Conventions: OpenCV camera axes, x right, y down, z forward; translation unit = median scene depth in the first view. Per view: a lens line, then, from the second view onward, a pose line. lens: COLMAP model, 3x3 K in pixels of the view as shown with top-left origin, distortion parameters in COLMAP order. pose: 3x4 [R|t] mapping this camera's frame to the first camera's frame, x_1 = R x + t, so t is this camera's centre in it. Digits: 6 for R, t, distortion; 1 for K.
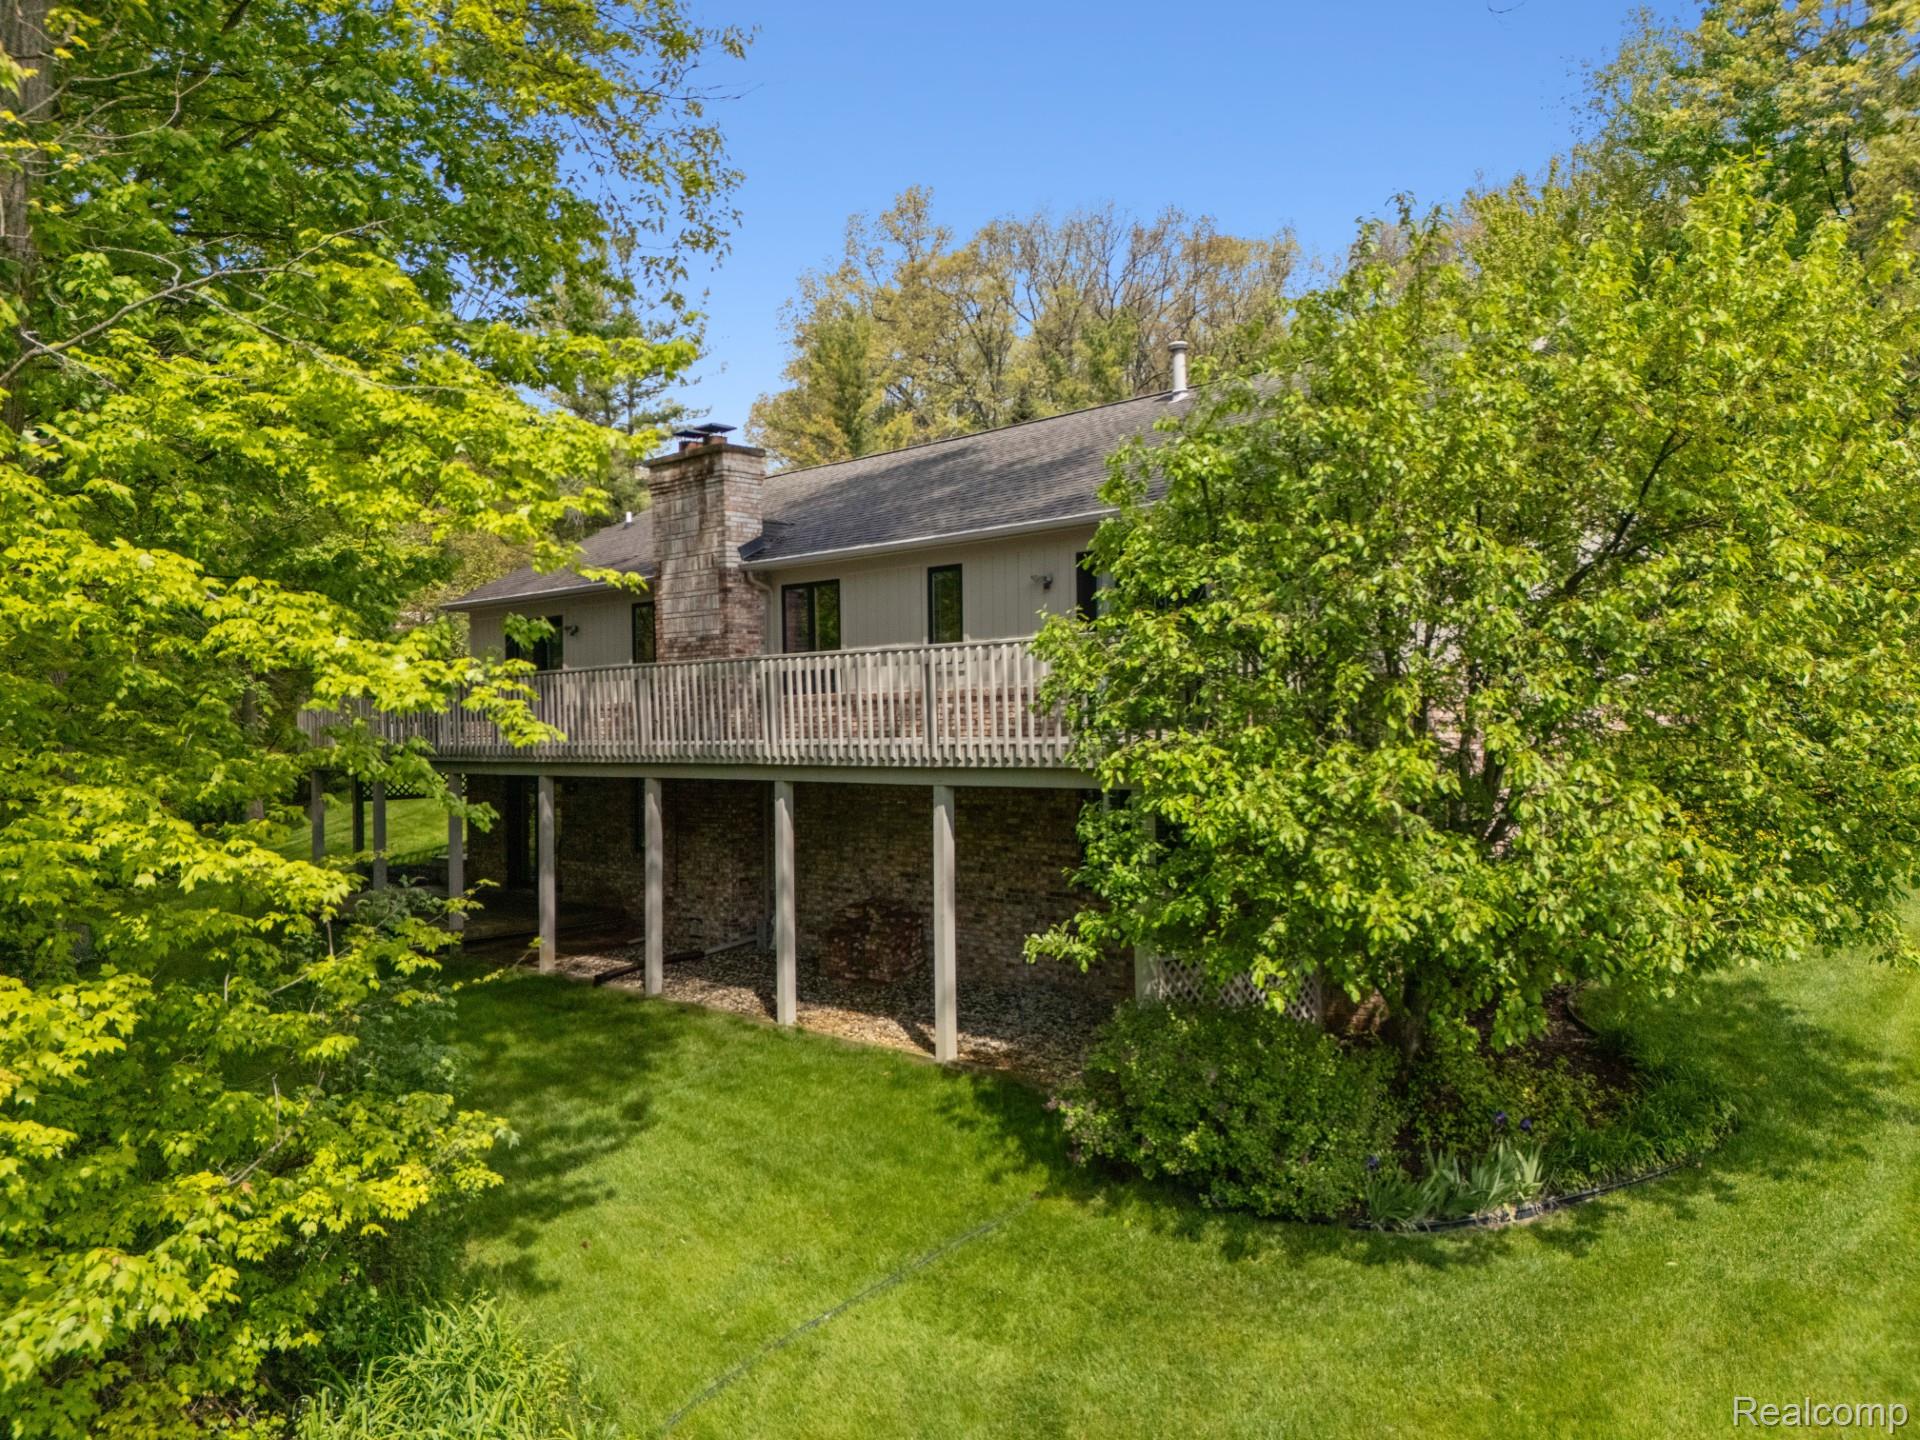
lens RADIAL K [[1390.7, 0, 956.2], [0, 1390.7, 773.2], [0, 0, 1]] dist [0.027246, 0.000161]
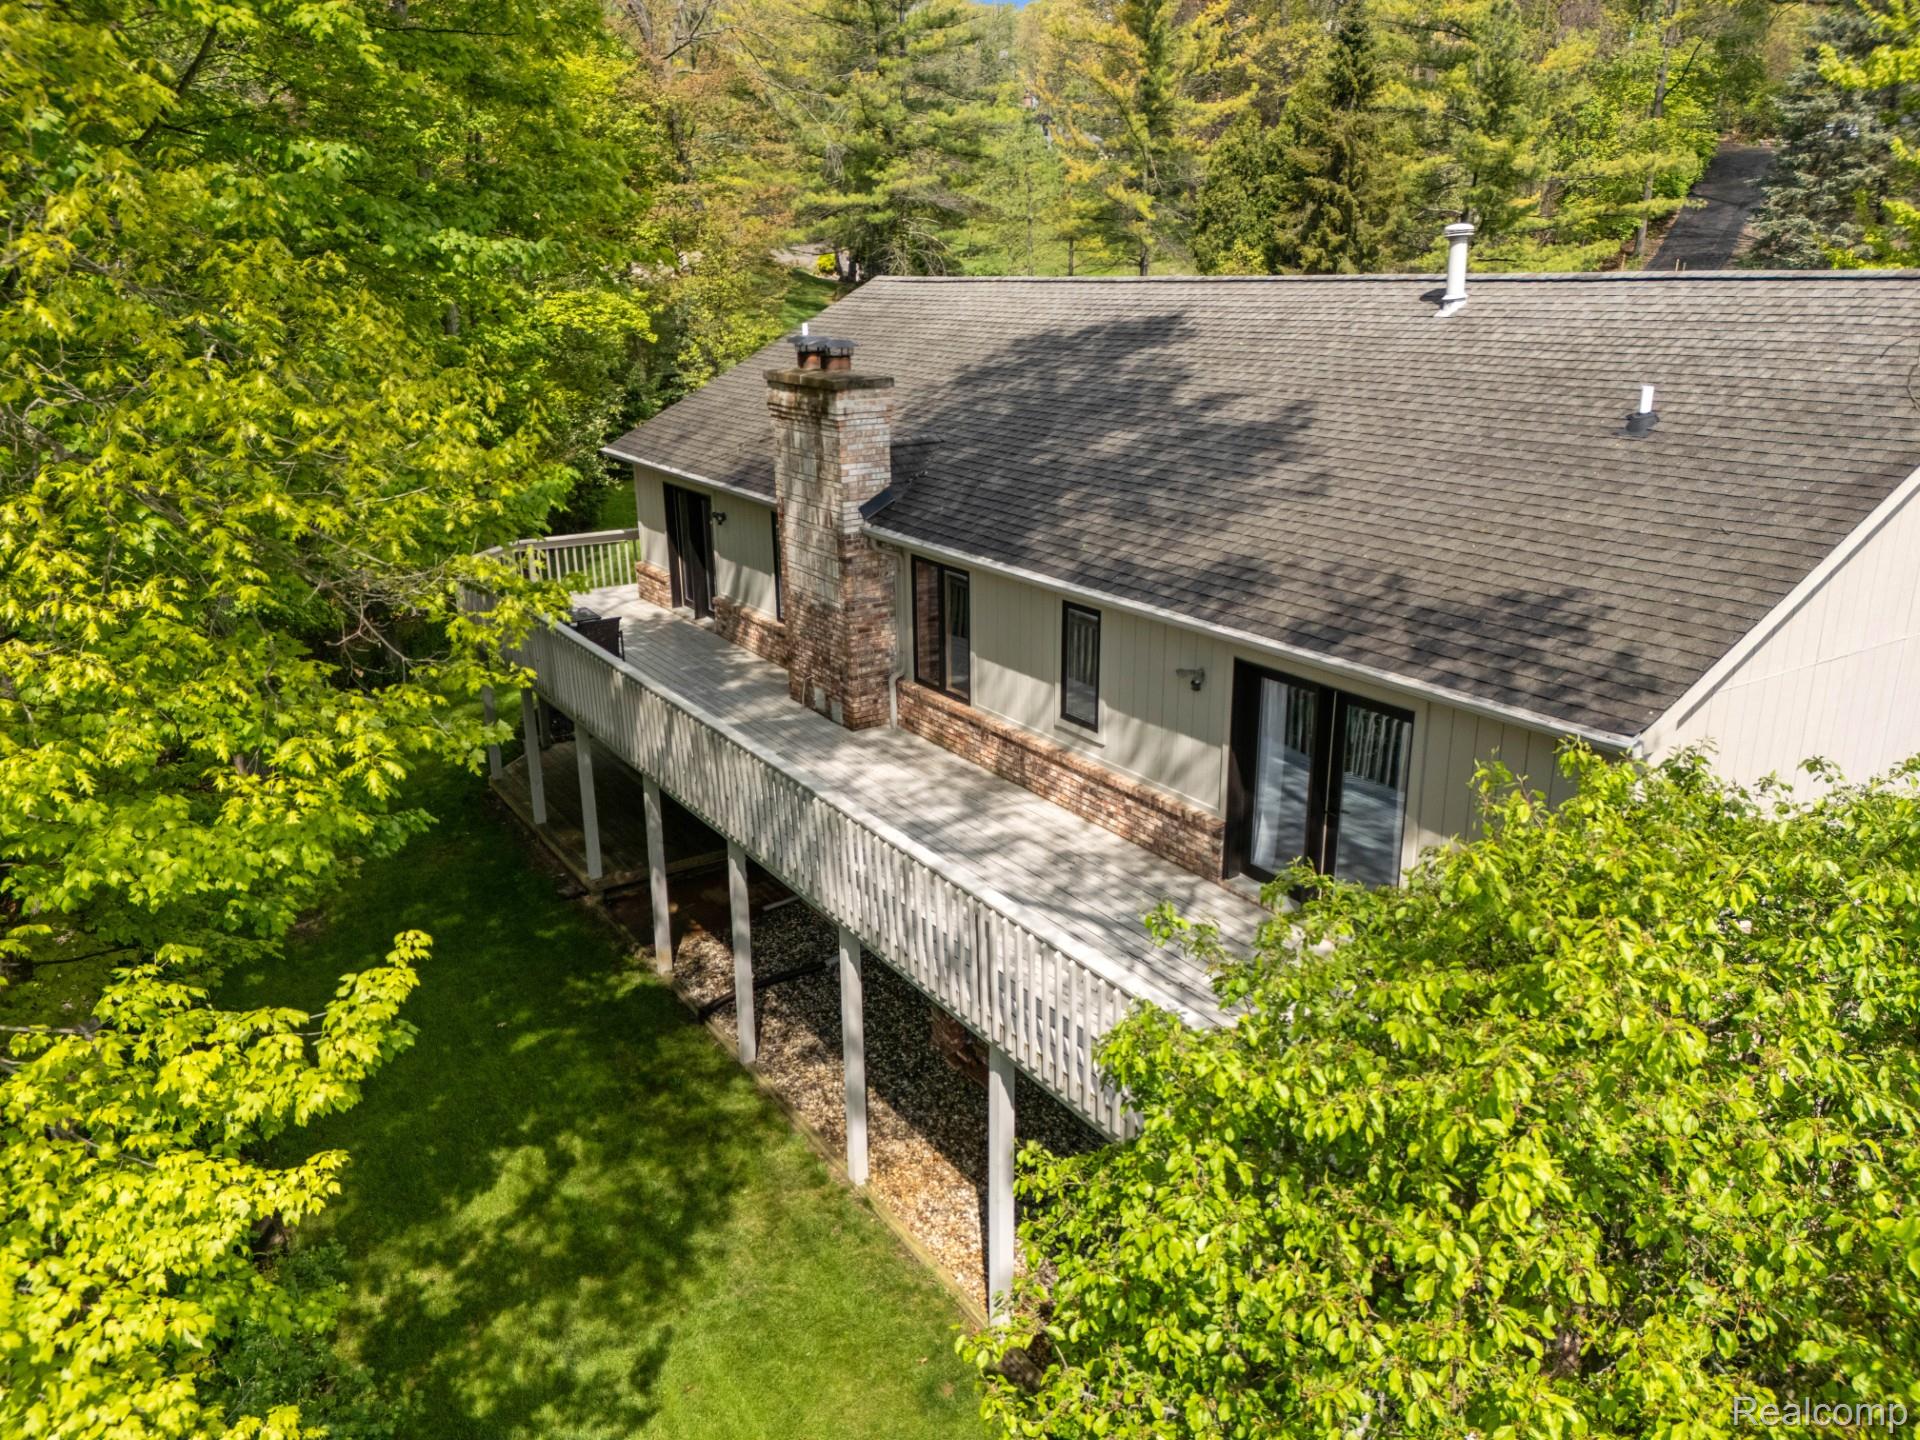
lens RADIAL K [[1388.7, 0, 960.0], [0, 1388.7, 720.0], [0, 0, 1]] dist [0.034188, -0.000283]
pose [[0.972301, 0.065956, -0.224233, 0.132314], [0.000537, 0.958727, 0.284328, -0.394388], [0.233731, -0.276573, 0.932136, 0.314777]]
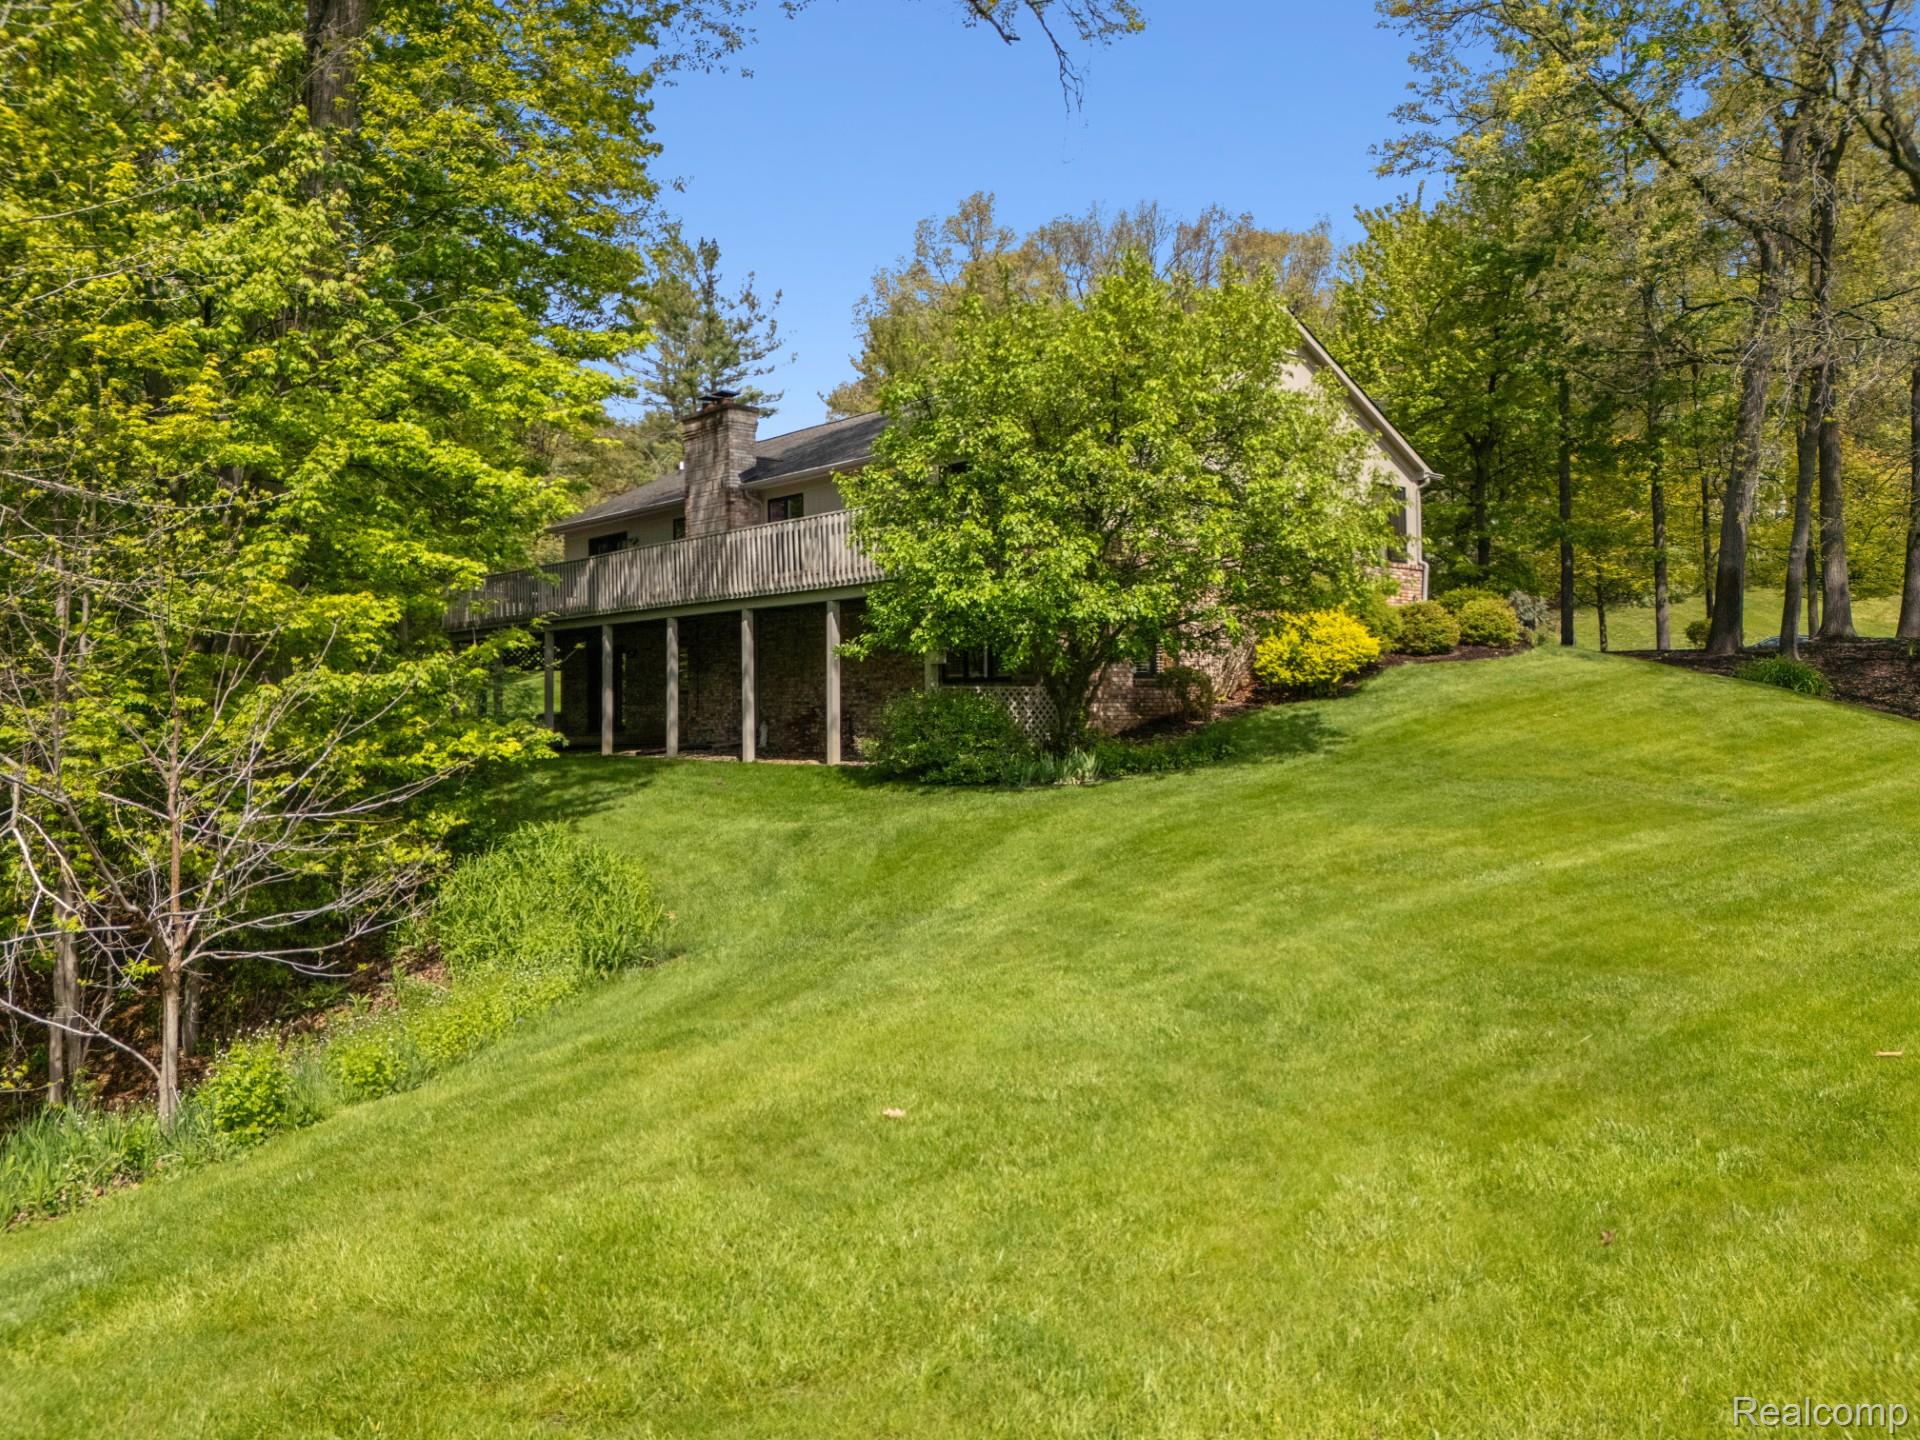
lens RADIAL K [[1388.7, 0, 960.0], [0, 1388.7, 720.0], [0, 0, 1]] dist [0.034188, -0.000283]
pose [[0.997476, 0.003848, -0.070907, 0.260175], [-0.005887, 0.999575, -0.028563, 0.198033], [0.070767, 0.028908, 0.997074, -0.629924]]
